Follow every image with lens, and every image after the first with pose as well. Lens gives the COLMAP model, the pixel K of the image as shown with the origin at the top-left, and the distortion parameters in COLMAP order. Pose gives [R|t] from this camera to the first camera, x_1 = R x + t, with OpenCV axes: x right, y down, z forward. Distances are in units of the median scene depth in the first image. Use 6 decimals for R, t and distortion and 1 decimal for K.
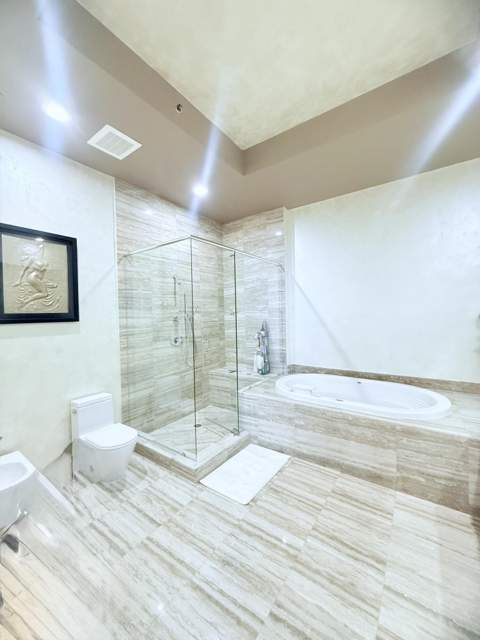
lens RADIAL K [[256.0, 0, 240.8], [0, 256.0, 318.4], [0, 0, 1]] dist [-0.003432, 0.000065]
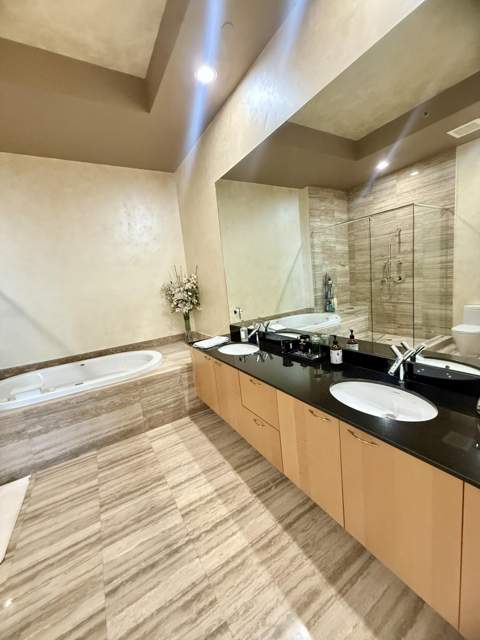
lens RADIAL K [[256.0, 0, 241.1], [0, 256.0, 320.5], [0, 0, 1]] dist [-0.003432, 0.000065]
pose [[0.390611, -0.164378, 0.905761, -0.249550], [0.107009, 0.985366, 0.132676, 0.026454], [-0.914315, 0.045100, 0.402485, 0.052322]]
